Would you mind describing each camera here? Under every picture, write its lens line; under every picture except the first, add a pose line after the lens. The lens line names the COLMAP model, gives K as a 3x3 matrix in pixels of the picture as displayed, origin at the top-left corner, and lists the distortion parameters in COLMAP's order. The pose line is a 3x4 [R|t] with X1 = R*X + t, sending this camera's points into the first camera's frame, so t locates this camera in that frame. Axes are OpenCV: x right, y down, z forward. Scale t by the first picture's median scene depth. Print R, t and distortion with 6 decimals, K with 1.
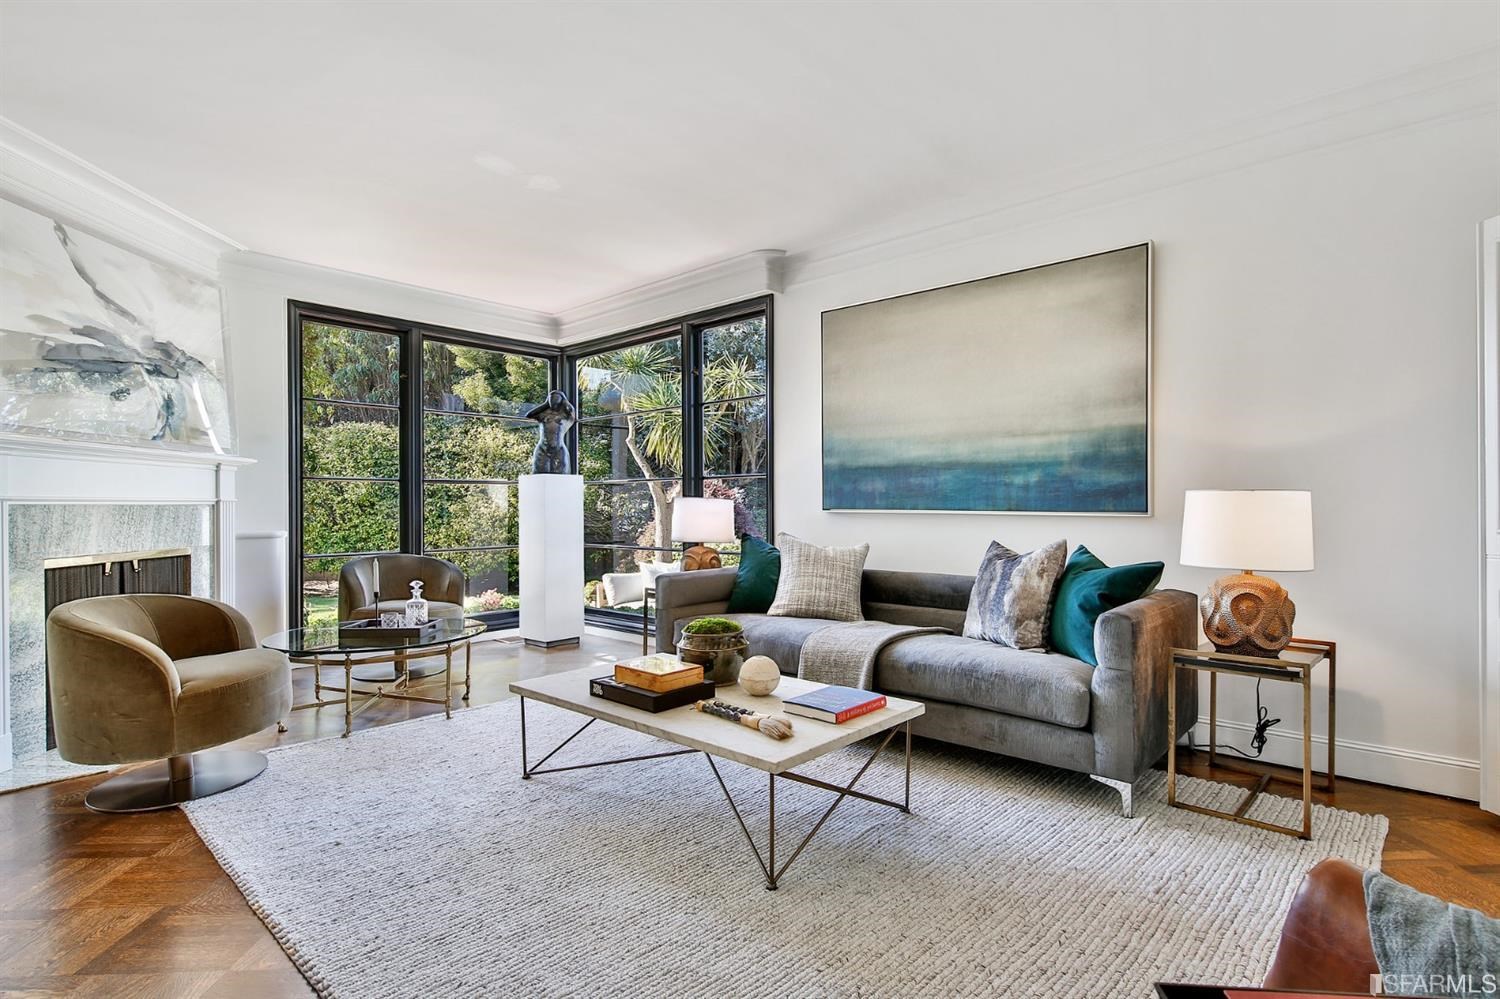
lens RADIAL K [[752.2, 0, 752.7], [0, 752.2, 507.2], [0, 0, 1]] dist [-0.002117, -0.000444]
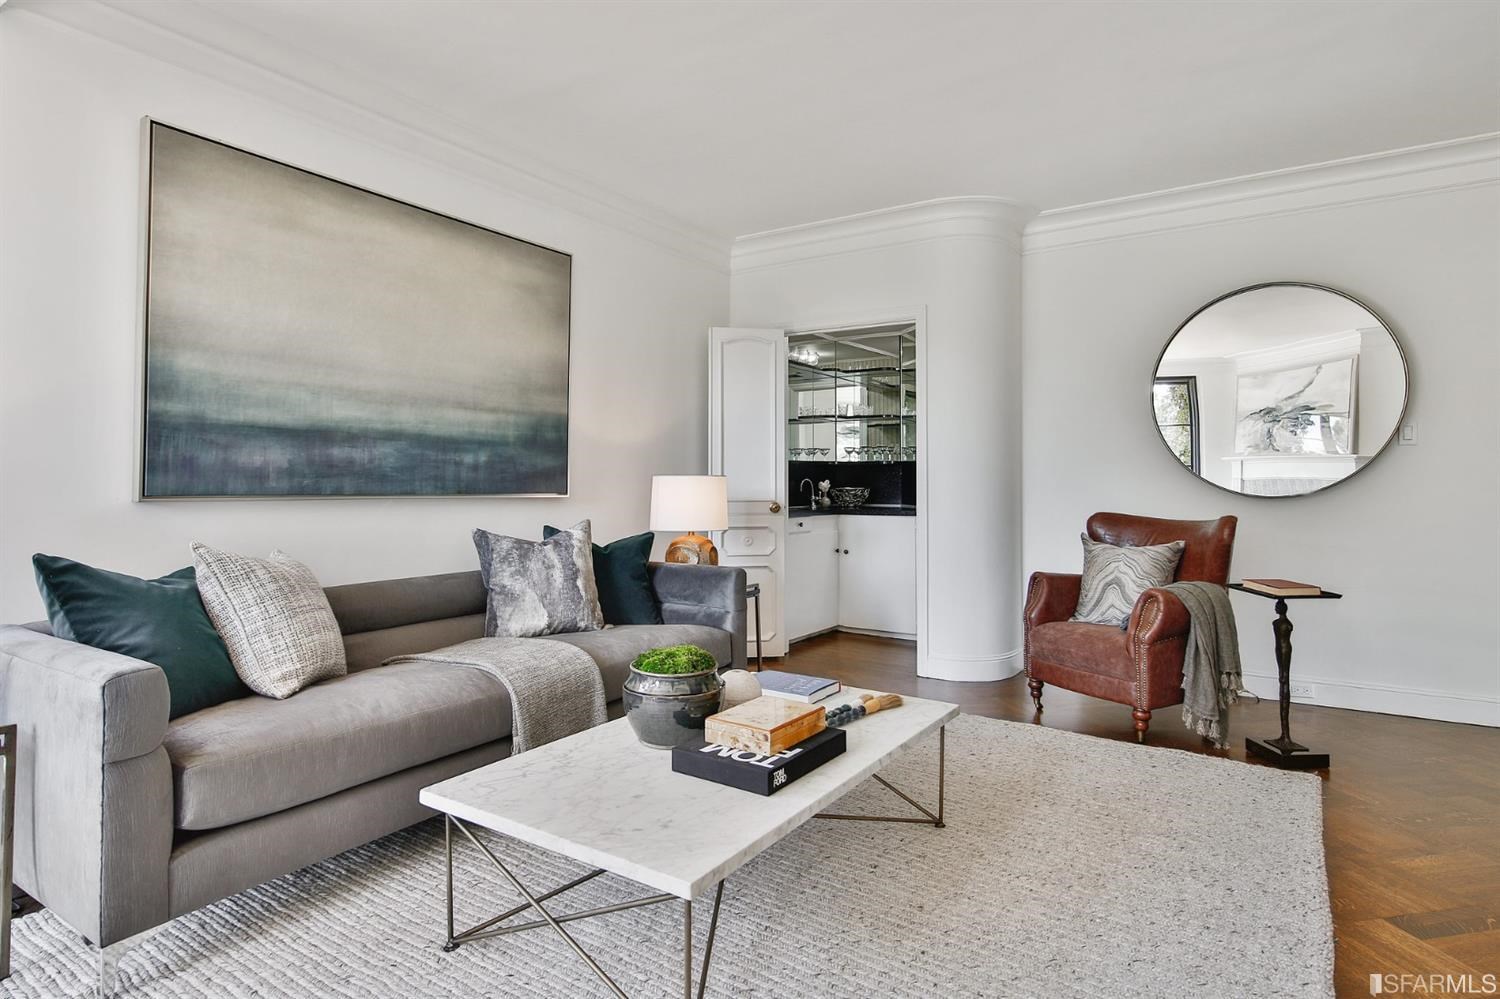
lens RADIAL K [[809.5, 0, 753.0], [0, 809.5, 487.0], [0, 0, 1]] dist [0.000999, -0.001552]
pose [[-0.160574, -0.004730, 0.987012, -0.634089], [0.002472, 0.999983, 0.005194, -0.007065], [-0.987021, 0.003274, -0.160560, 0.813011]]
